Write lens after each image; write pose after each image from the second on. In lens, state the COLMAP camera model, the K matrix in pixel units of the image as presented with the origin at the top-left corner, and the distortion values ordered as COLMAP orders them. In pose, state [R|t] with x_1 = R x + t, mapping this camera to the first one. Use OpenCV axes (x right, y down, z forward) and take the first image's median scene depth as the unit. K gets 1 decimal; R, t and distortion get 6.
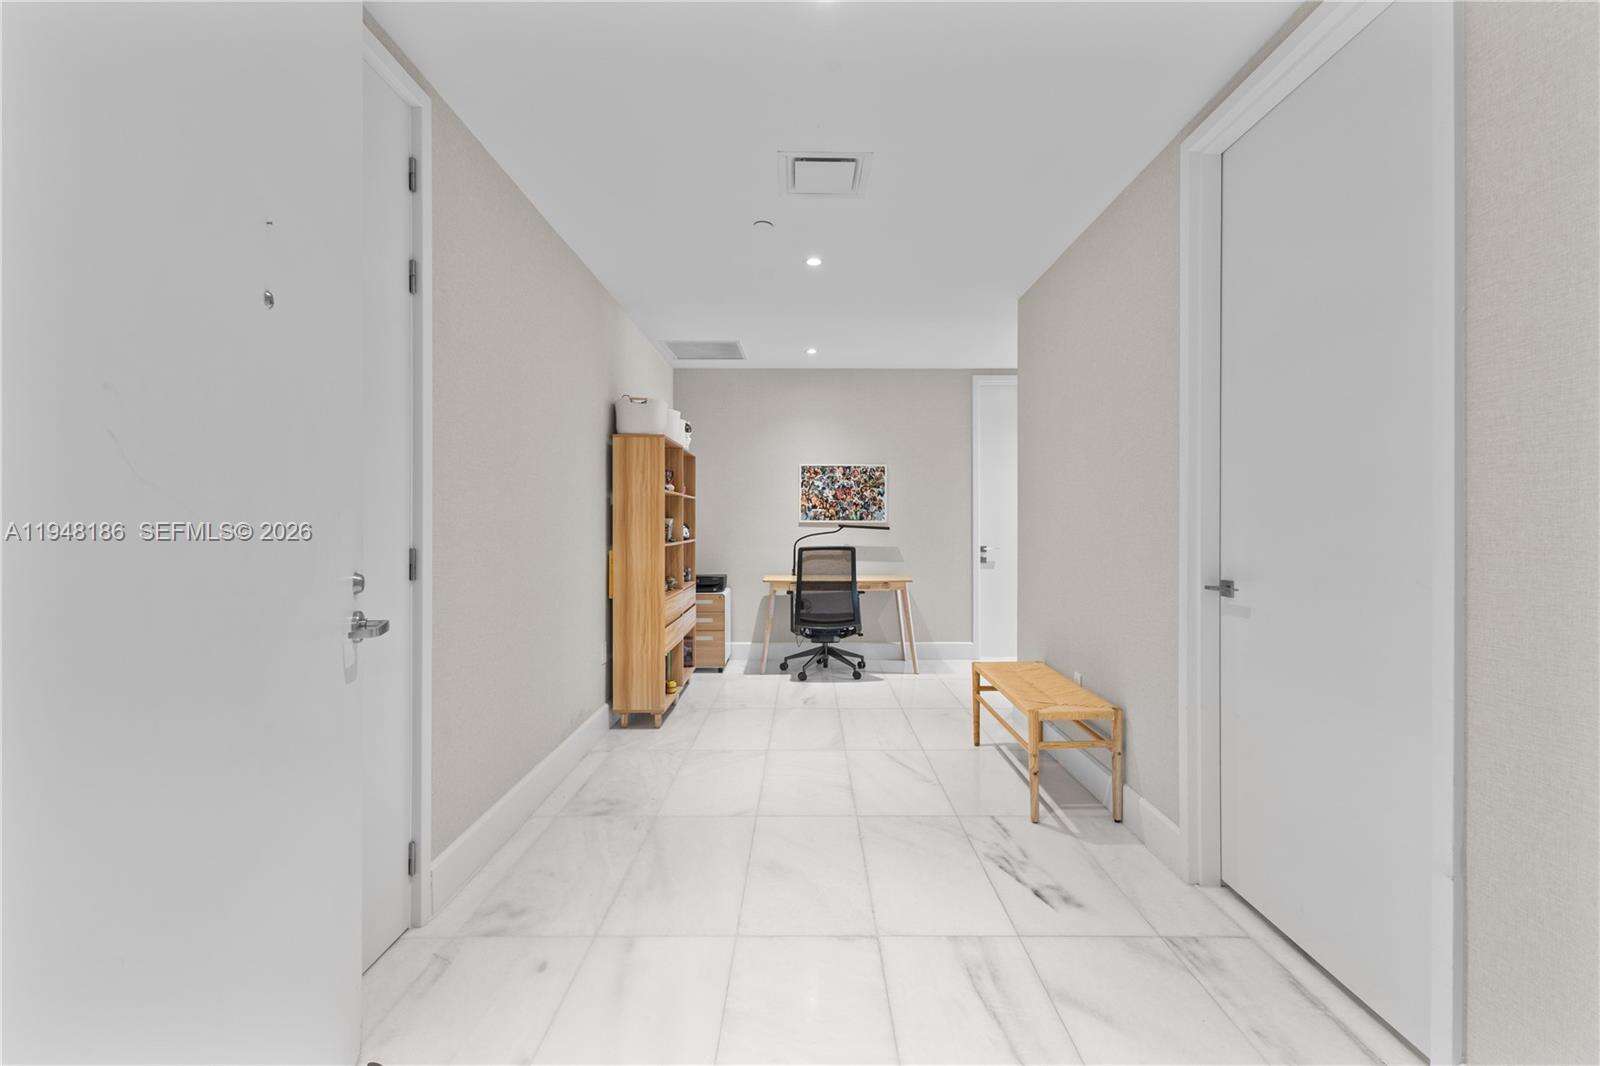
lens RADIAL K [[694.9, 0, 803.1], [0, 694.9, 523.3], [0, 0, 1]] dist [0.012579, -0.001238]
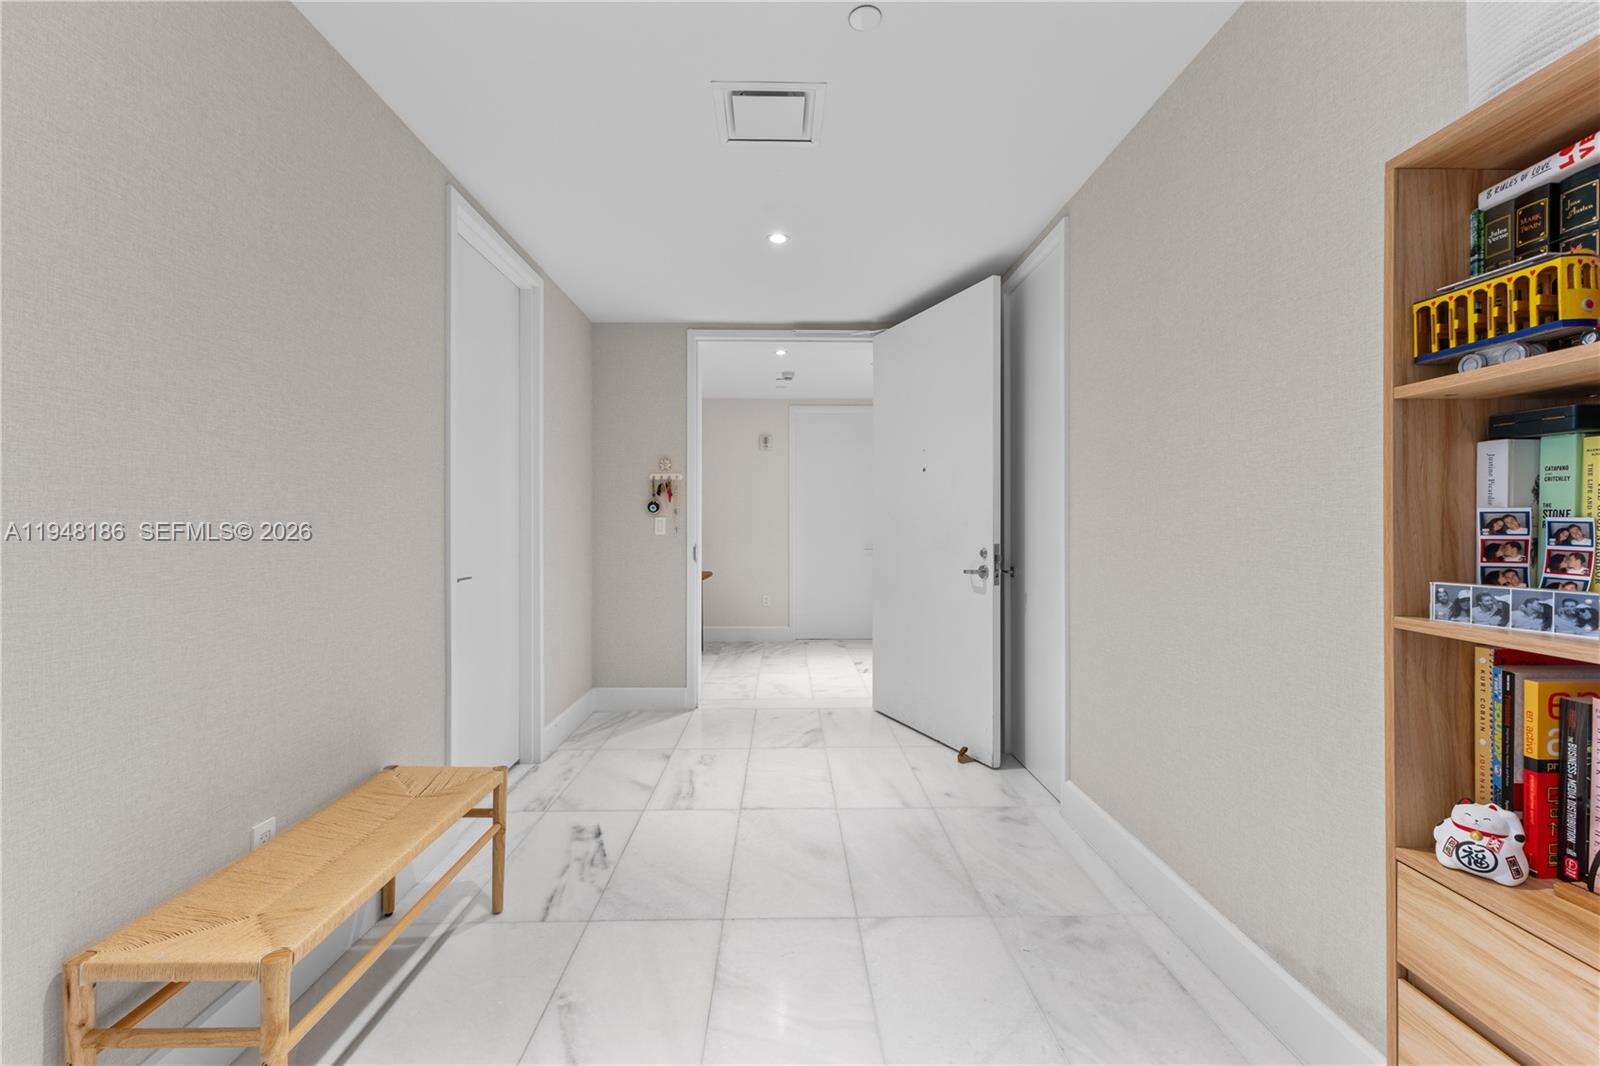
lens RADIAL K [[694.9, 0, 803.1], [0, 694.9, 523.3], [0, 0, 1]] dist [0.012579, -0.001238]
pose [[-0.999472, 0.003938, -0.032243, 0.016109], [0.004094, 0.999980, -0.004761, -0.001973], [0.032224, -0.004890, -0.999469, 2.040668]]
